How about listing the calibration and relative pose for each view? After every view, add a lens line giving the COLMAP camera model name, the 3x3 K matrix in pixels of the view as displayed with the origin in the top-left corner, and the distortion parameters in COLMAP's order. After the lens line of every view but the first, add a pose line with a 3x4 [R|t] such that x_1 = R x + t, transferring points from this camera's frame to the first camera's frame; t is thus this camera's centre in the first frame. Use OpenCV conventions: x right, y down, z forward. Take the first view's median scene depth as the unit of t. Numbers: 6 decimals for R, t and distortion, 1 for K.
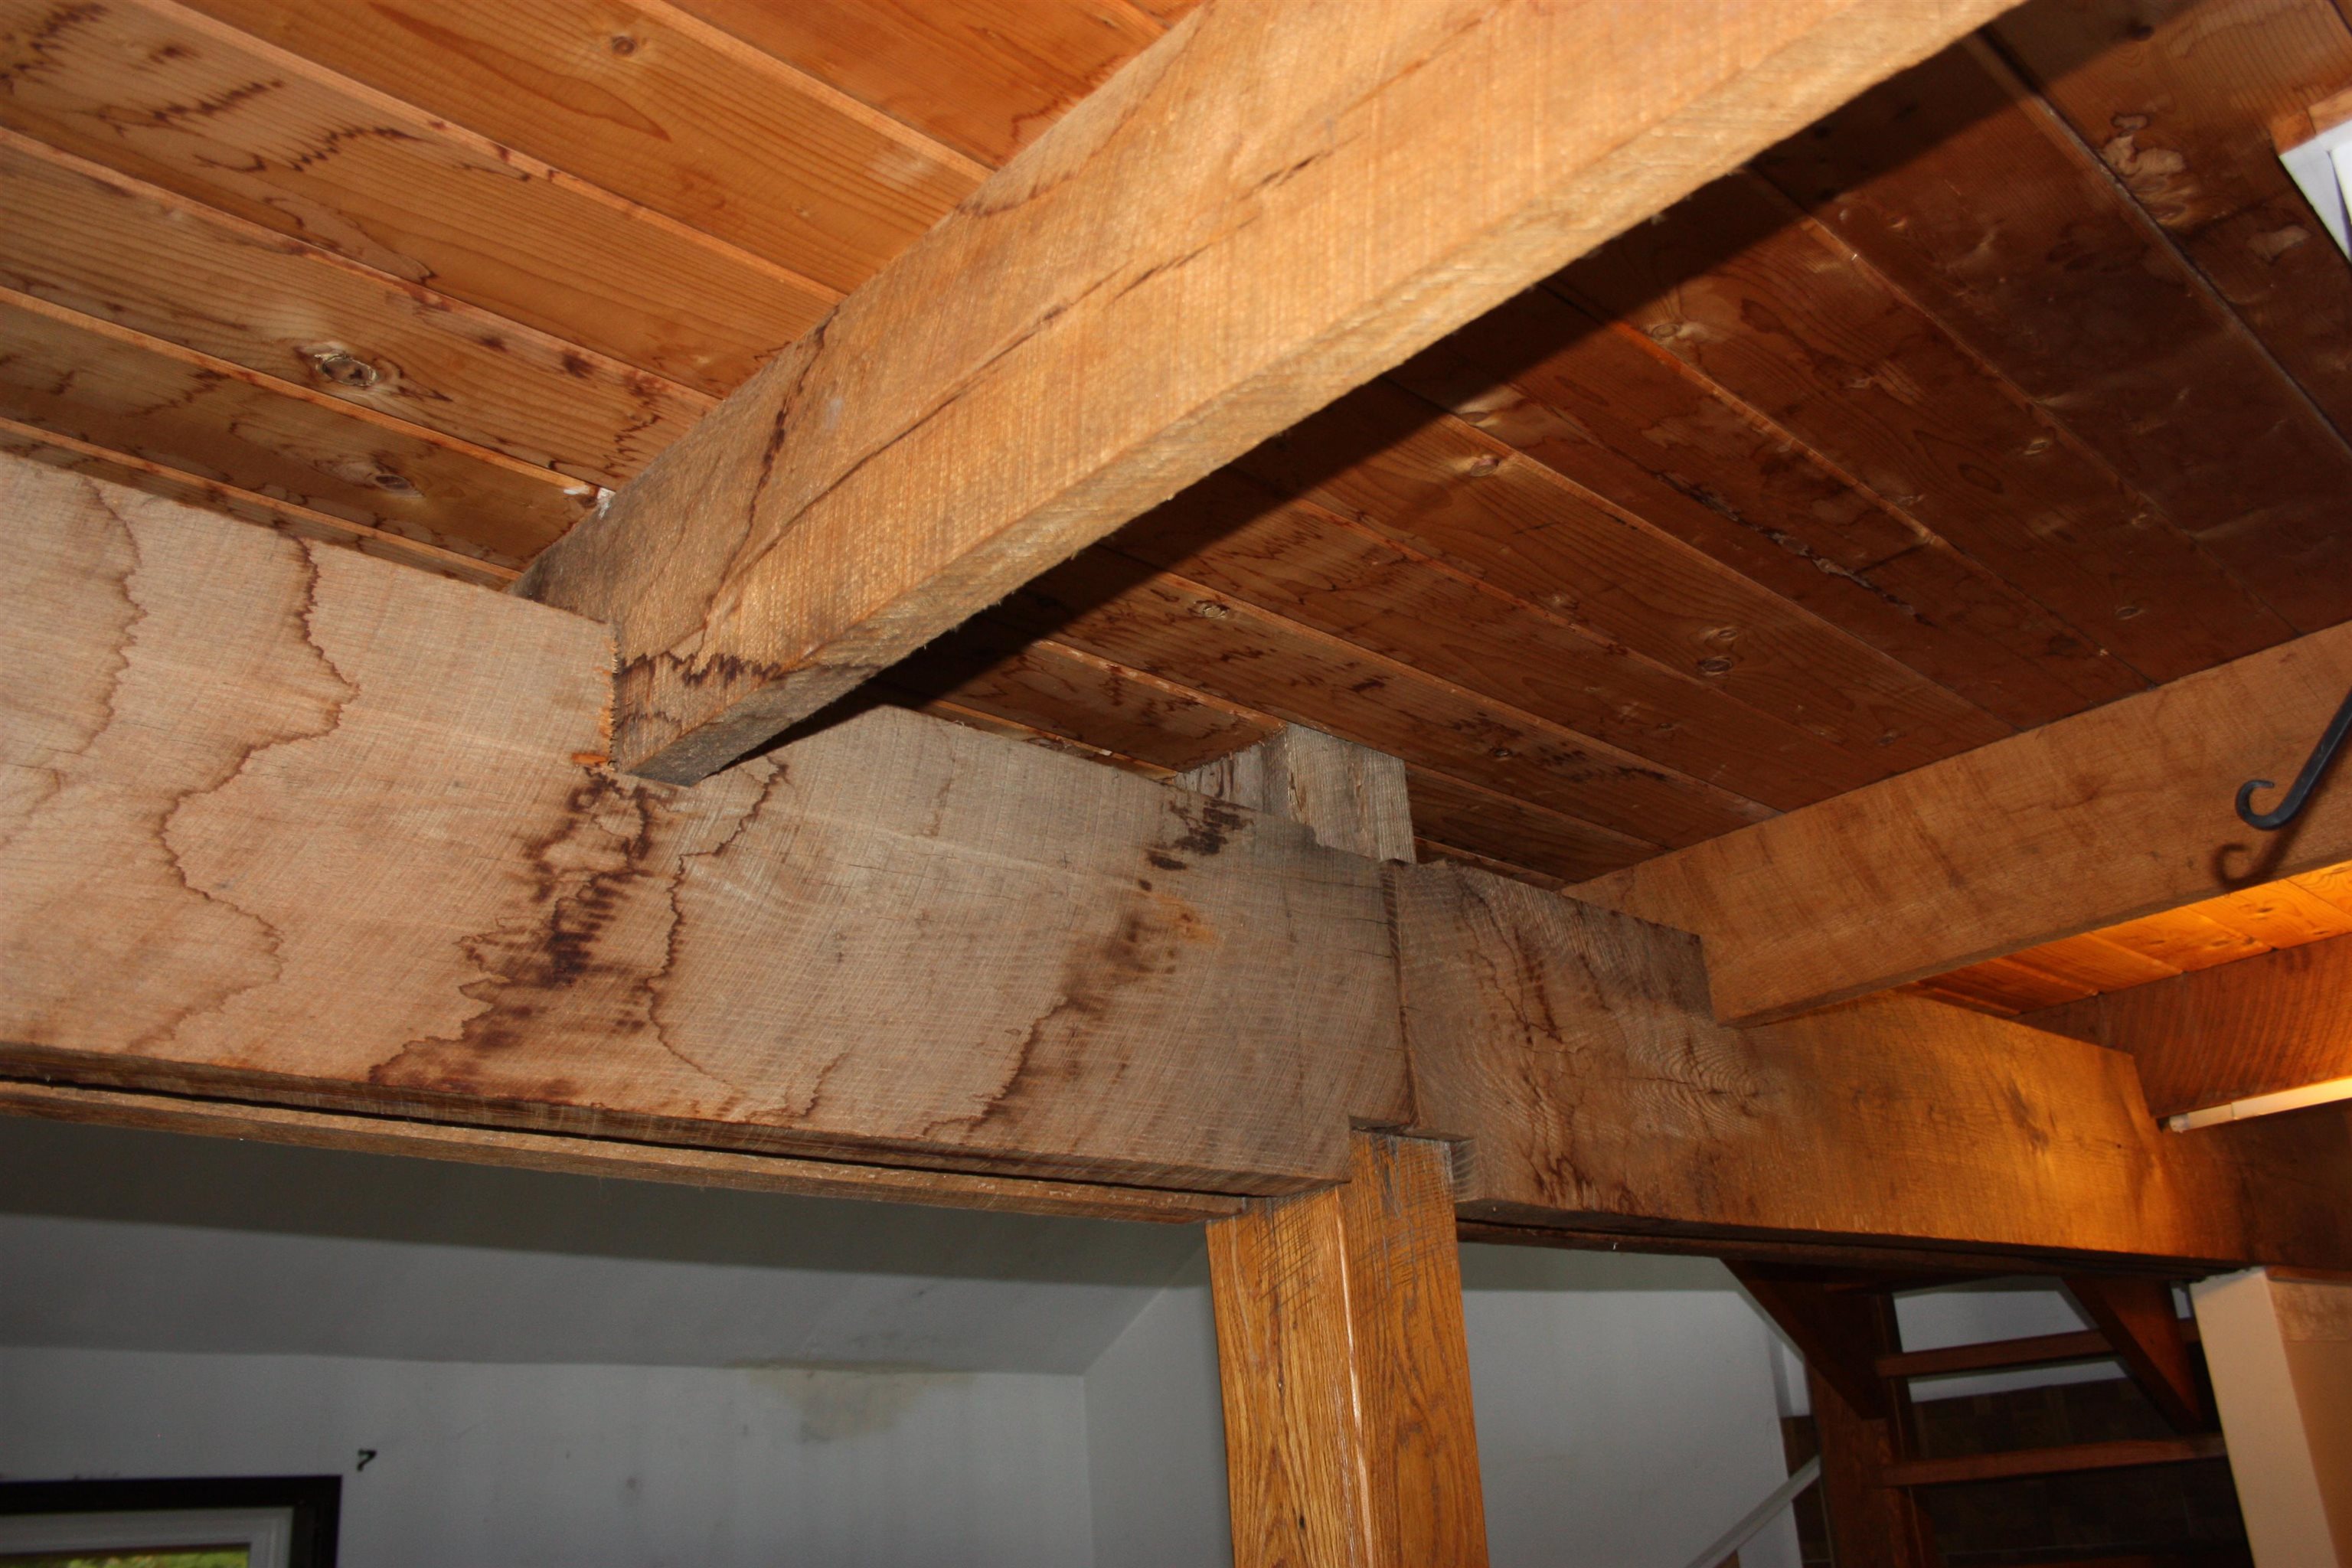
lens RADIAL K [[1953.9, 0, 1181.5], [0, 1953.9, 776.6], [0, 0, 1]] dist [-0.155901, 0.129613]
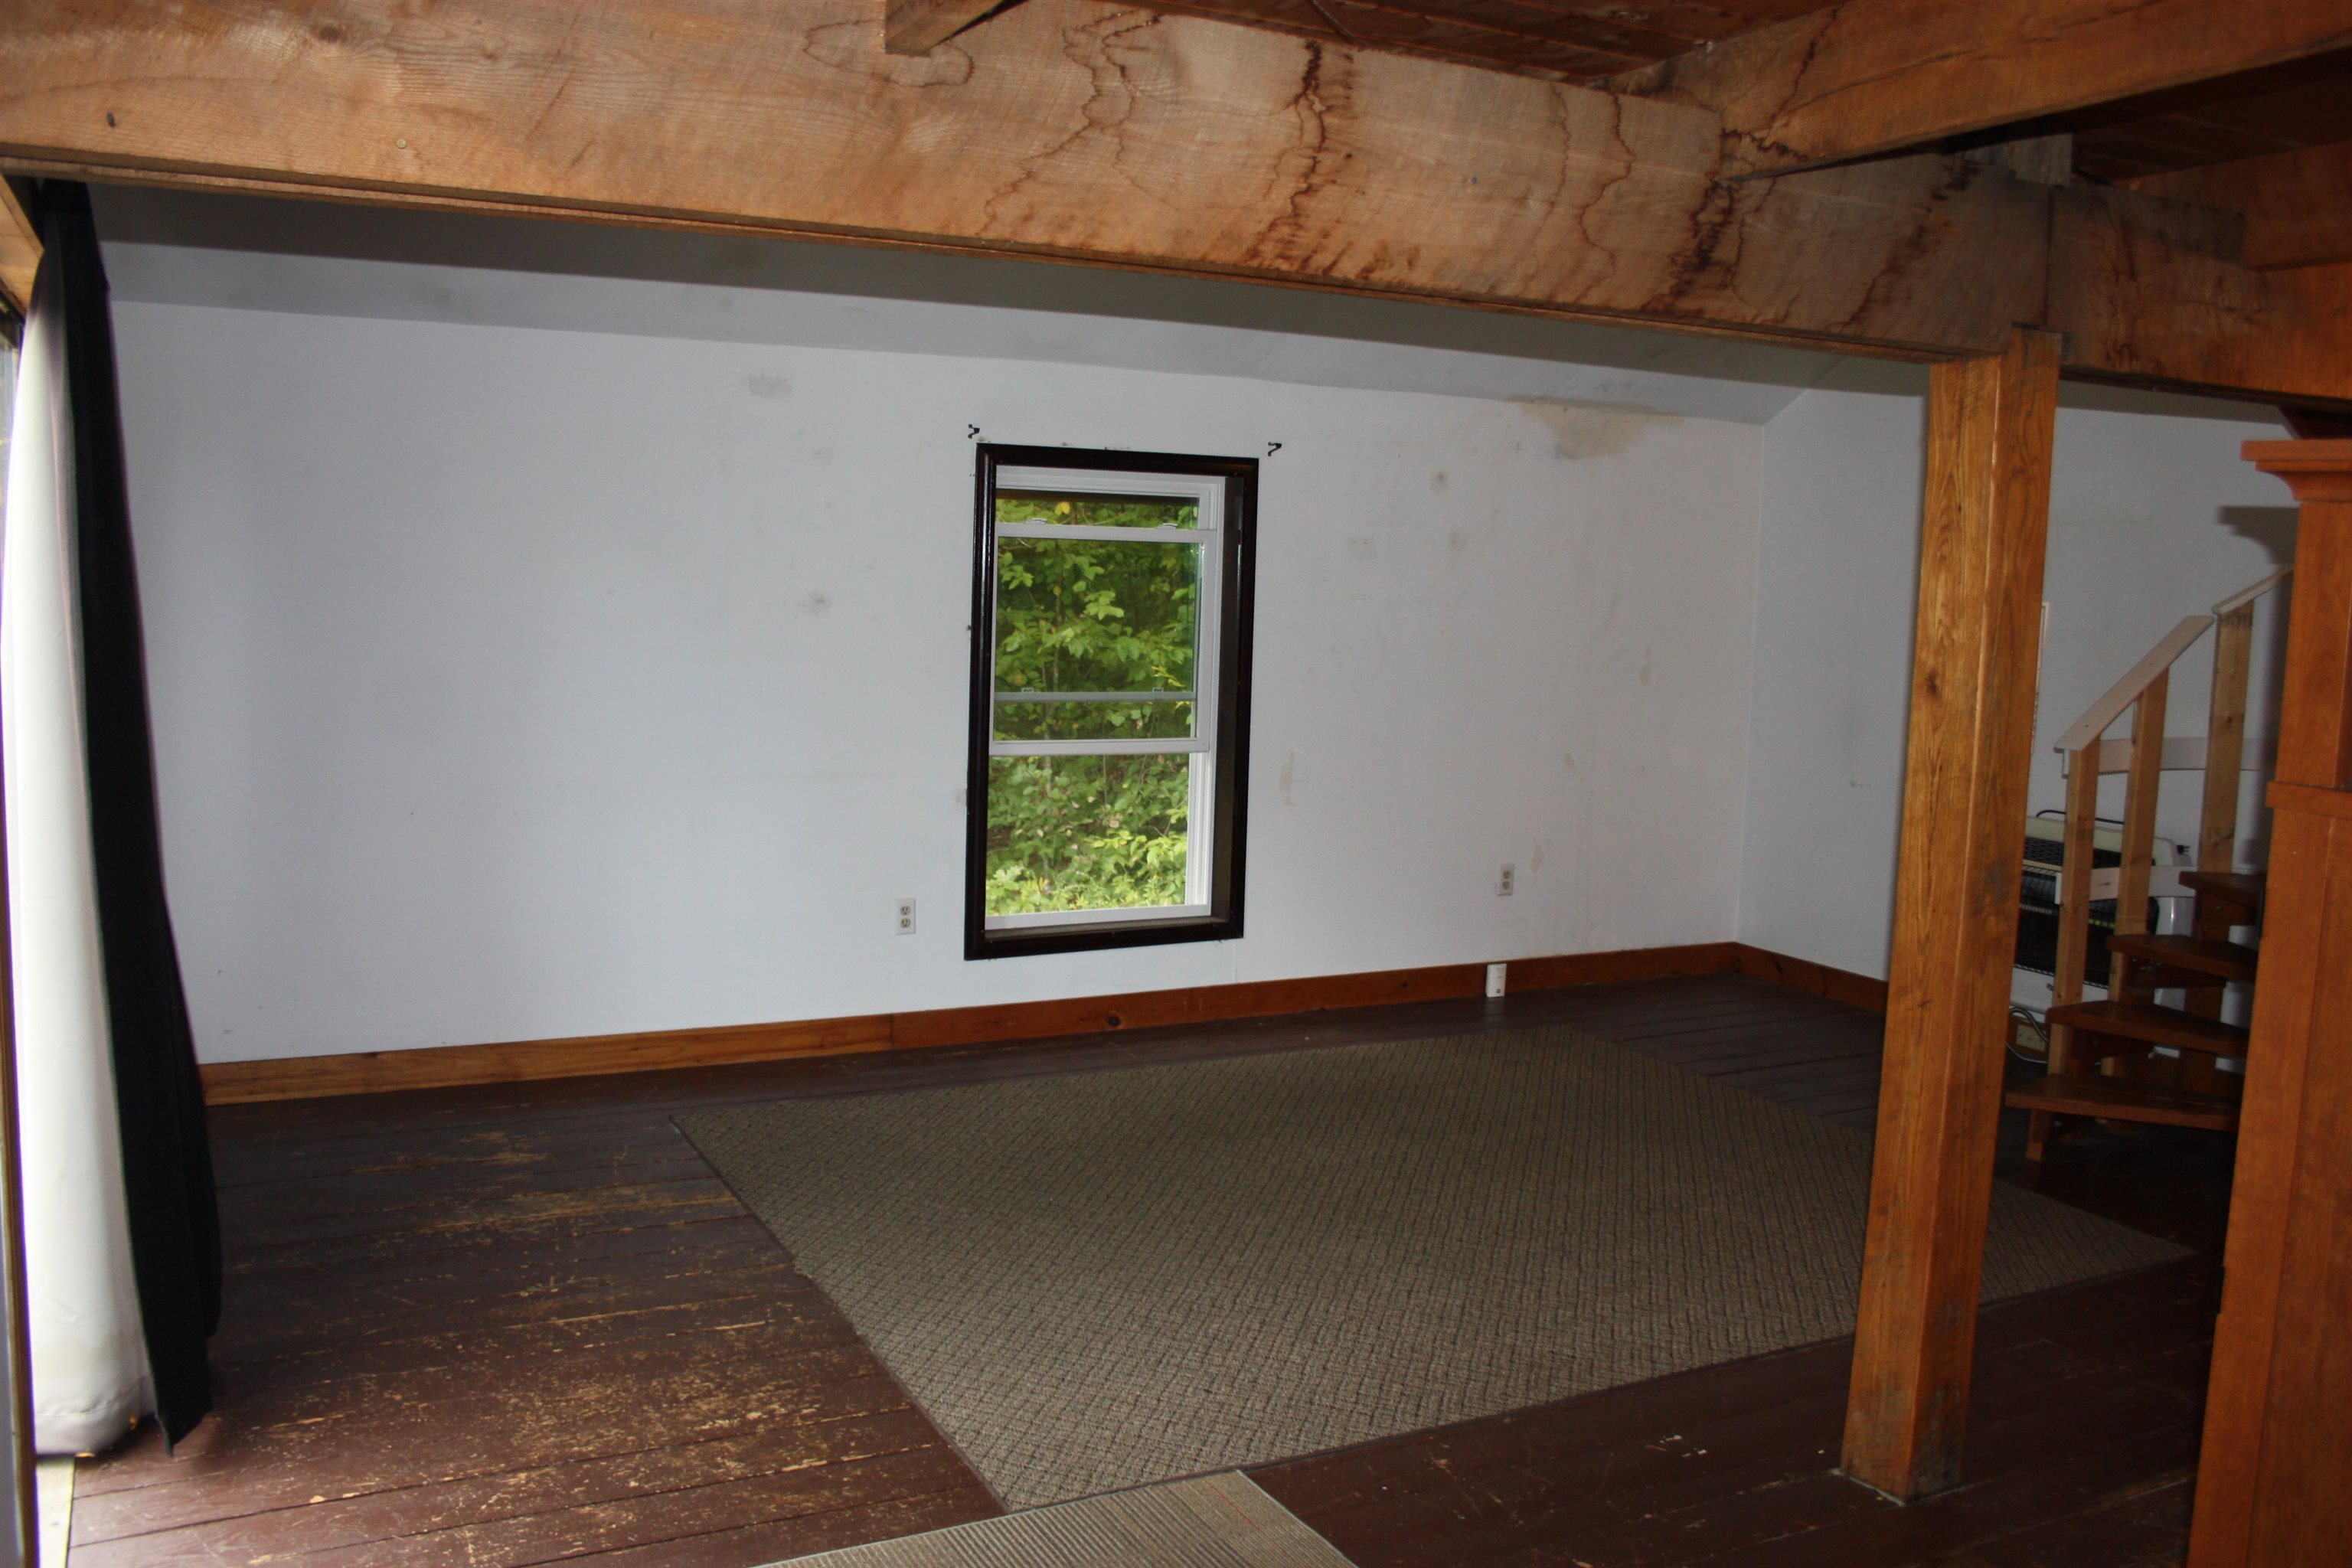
lens RADIAL K [[1953.9, 0, 1176.7], [0, 1953.9, 774.2], [0, 0, 1]] dist [-0.155901, 0.129613]
pose [[0.950814, 0.126368, -0.282814, -0.137424], [0.021841, 0.883382, 0.468145, -0.387883], [0.308991, -0.451296, 0.837172, -1.262748]]
